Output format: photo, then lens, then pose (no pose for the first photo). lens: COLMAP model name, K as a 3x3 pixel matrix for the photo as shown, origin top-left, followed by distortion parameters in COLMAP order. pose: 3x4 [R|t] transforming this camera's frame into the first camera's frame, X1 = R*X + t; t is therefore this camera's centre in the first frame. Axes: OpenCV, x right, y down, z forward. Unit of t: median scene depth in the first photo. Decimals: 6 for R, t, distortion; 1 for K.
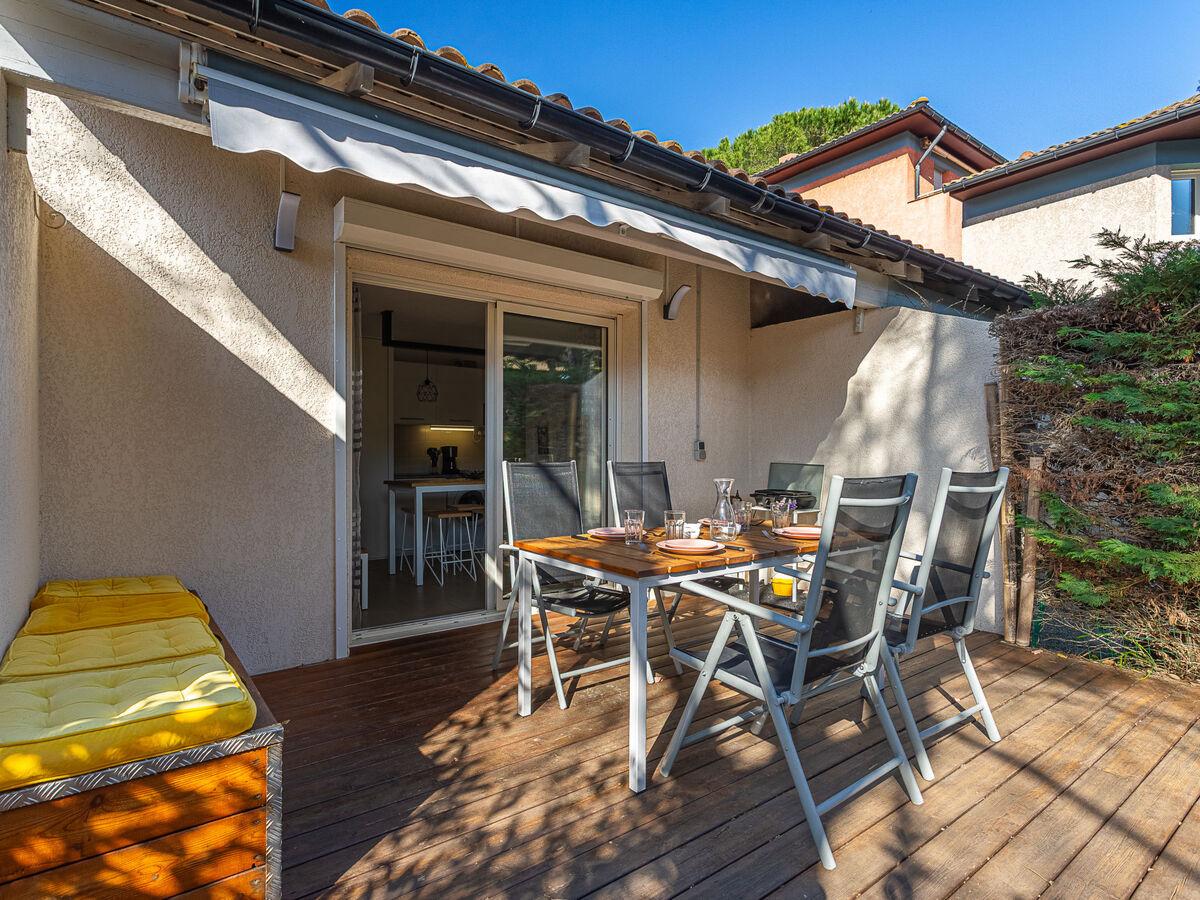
lens RADIAL K [[623.4, 0, 619.1], [0, 623.4, 450.3], [0, 0, 1]] dist [0.003379, 0.000372]
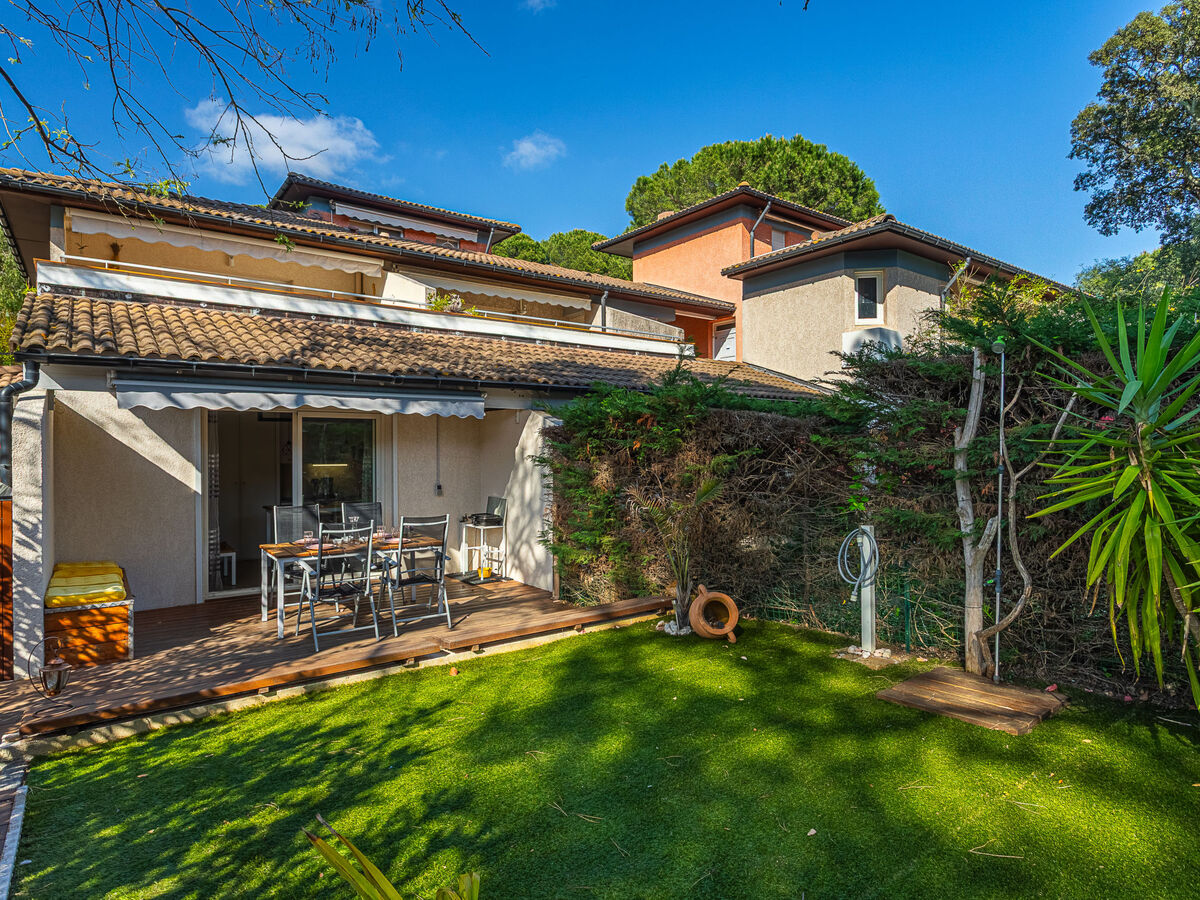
lens RADIAL K [[642.6, 0, 600.0], [0, 642.6, 450.0], [0, 0, 1]] dist [0.004997, 0.001943]
pose [[0.999927, -0.009237, -0.007828, 0.875545], [0.009171, 0.999922, -0.008526, -0.133536], [0.007906, 0.008454, 0.999933, -1.080256]]
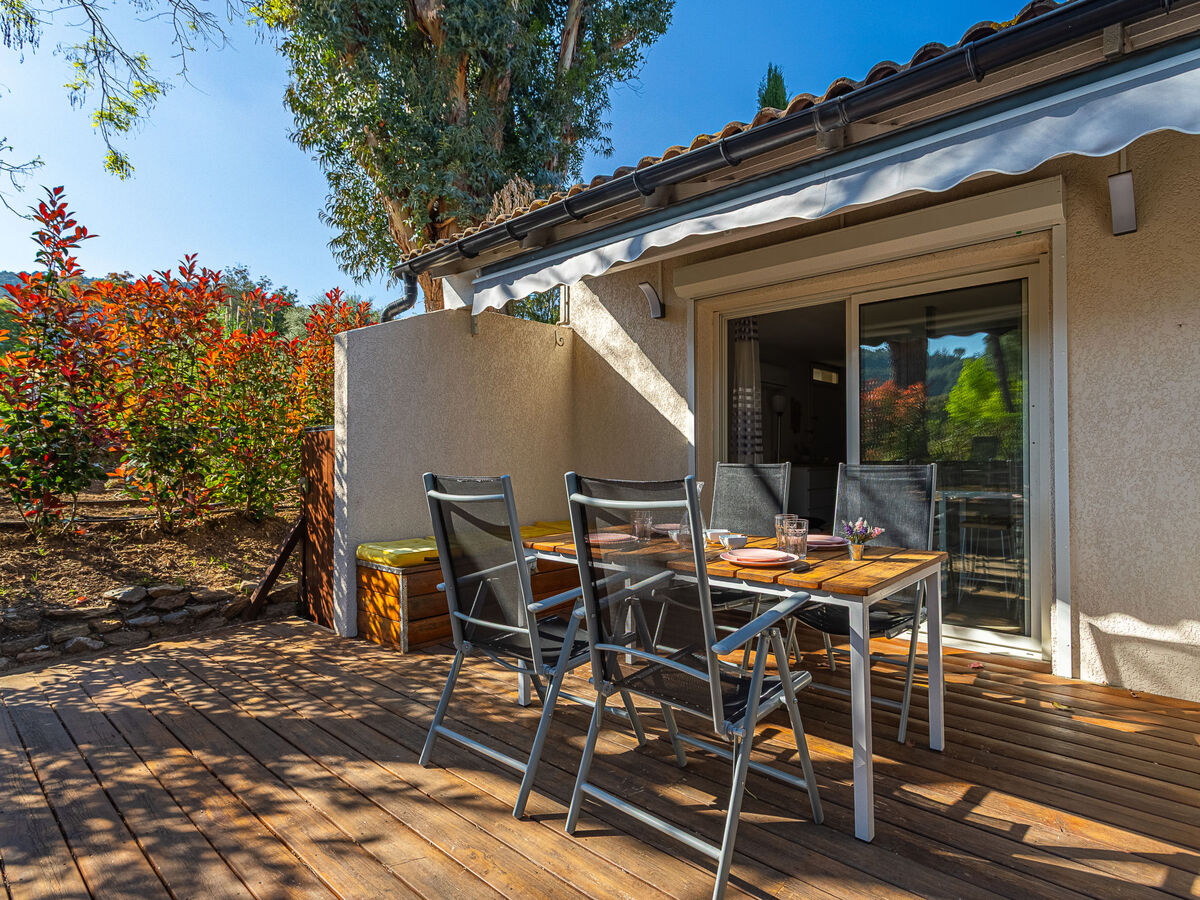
lens RADIAL K [[642.6, 0, 600.0], [0, 642.6, 450.0], [0, 0, 1]] dist [0.004997, 0.001943]
pose [[0.175994, -0.010242, -0.984338, 0.899439], [0.004926, 0.999943, -0.009523, 0.005255], [0.984379, -0.003173, 0.176034, 0.573736]]
